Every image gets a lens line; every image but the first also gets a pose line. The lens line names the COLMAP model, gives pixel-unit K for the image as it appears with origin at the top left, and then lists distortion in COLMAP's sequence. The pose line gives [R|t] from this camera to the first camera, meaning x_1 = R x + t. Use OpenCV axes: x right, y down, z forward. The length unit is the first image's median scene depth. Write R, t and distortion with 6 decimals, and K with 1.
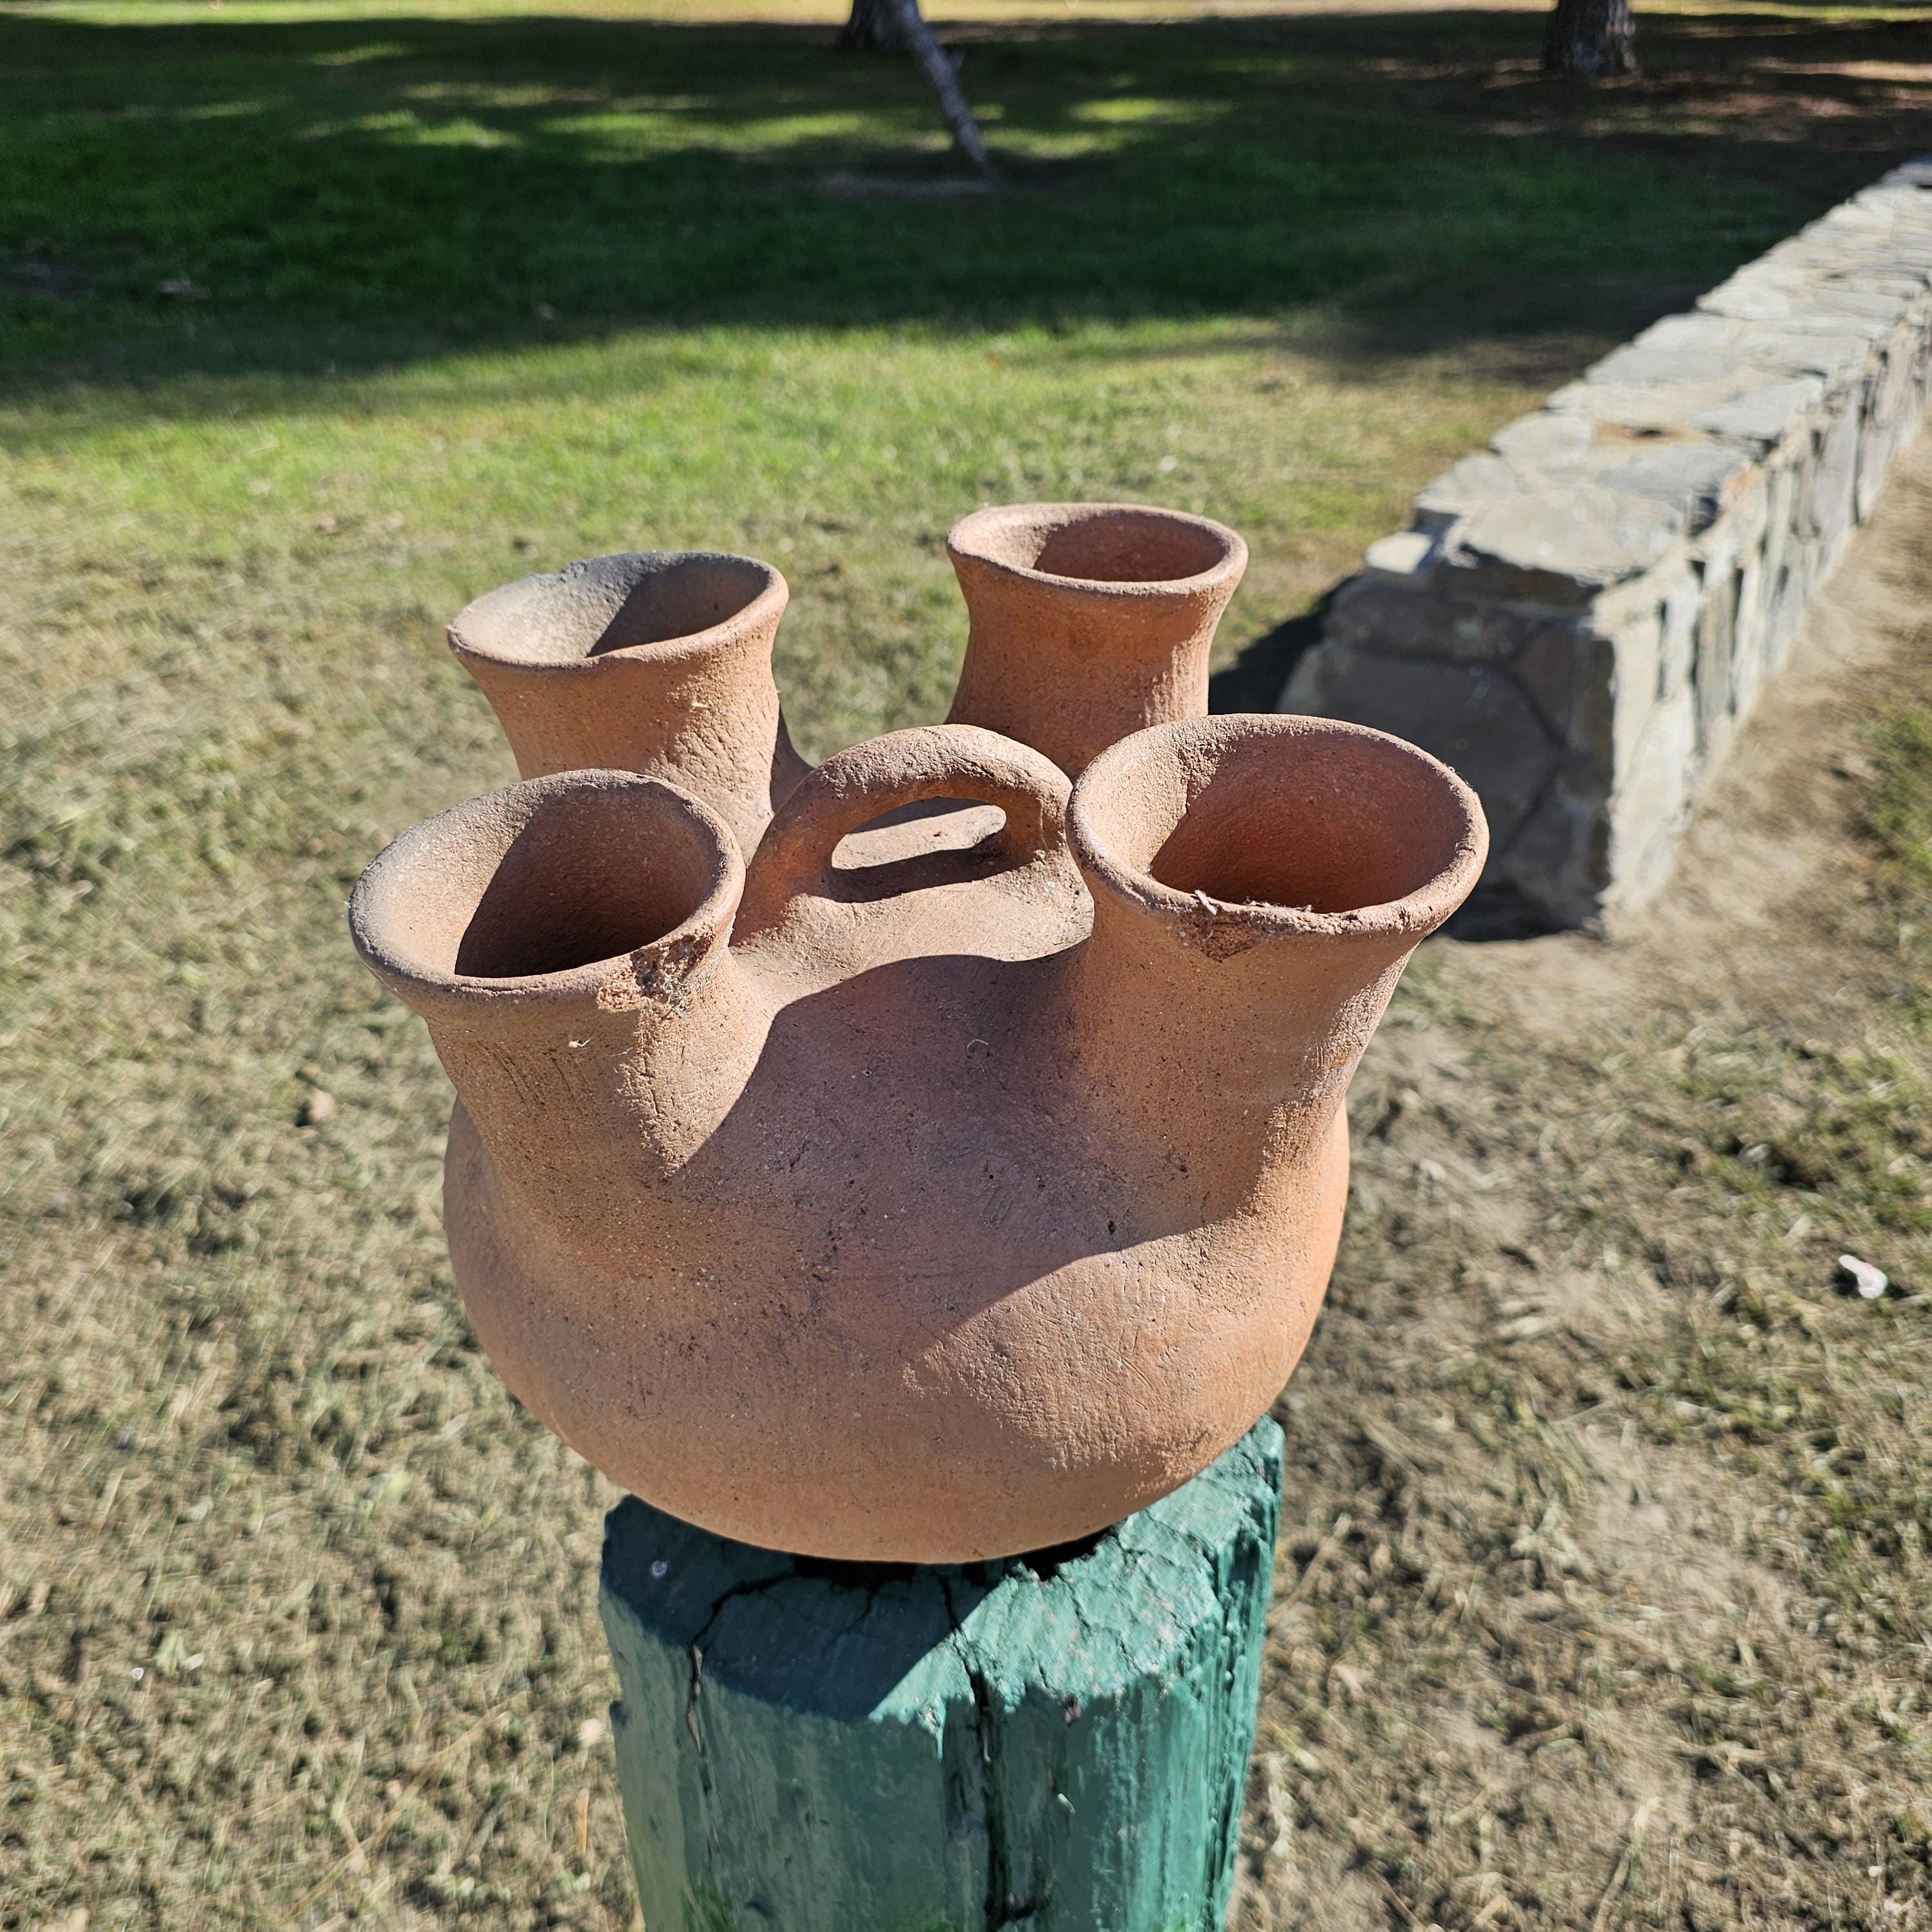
lens RADIAL K [[1894.9, 0, 965.7], [0, 1894.9, 954.1], [0, 0, 1]] dist [0.036610, -0.066455]
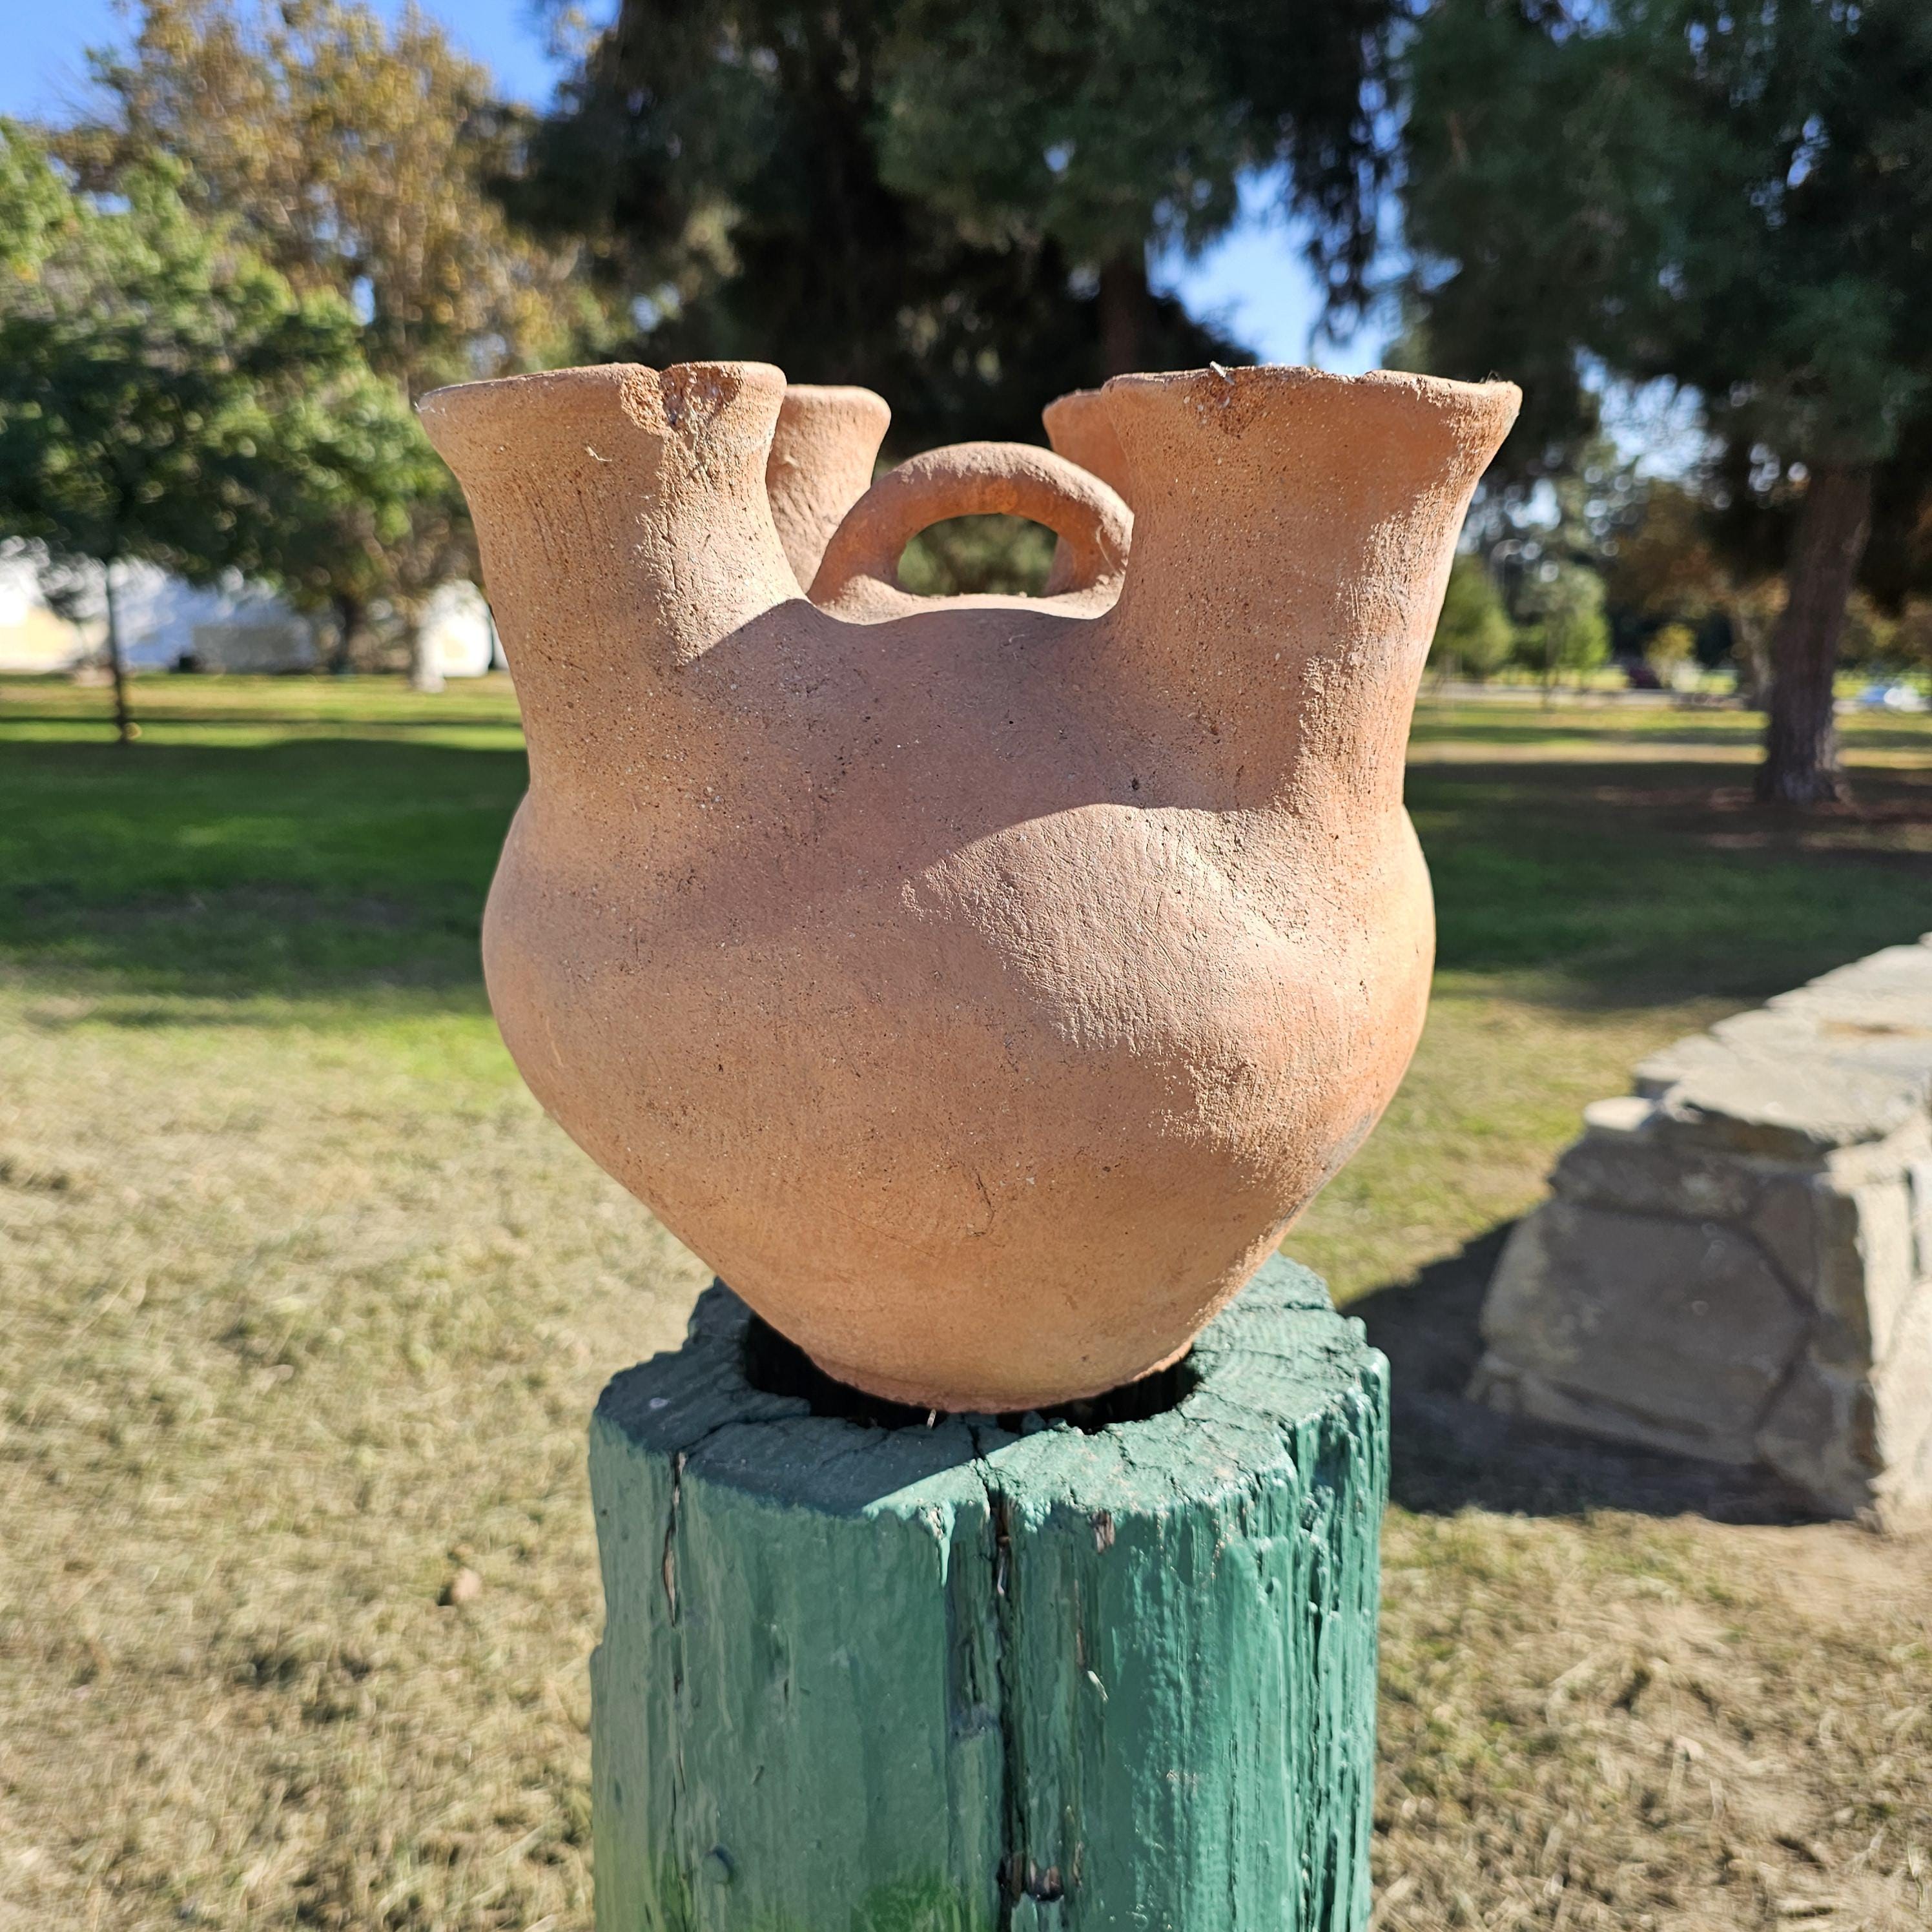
lens RADIAL K [[1894.9, 0, 965.7], [0, 1894.9, 954.1], [0, 0, 1]] dist [0.036610, -0.066455]
pose [[0.990382, 0.026691, -0.135758, 0.029928], [-0.077779, 0.918897, -0.386754, 0.144297], [0.114425, 0.393593, 0.912135, 0.038610]]
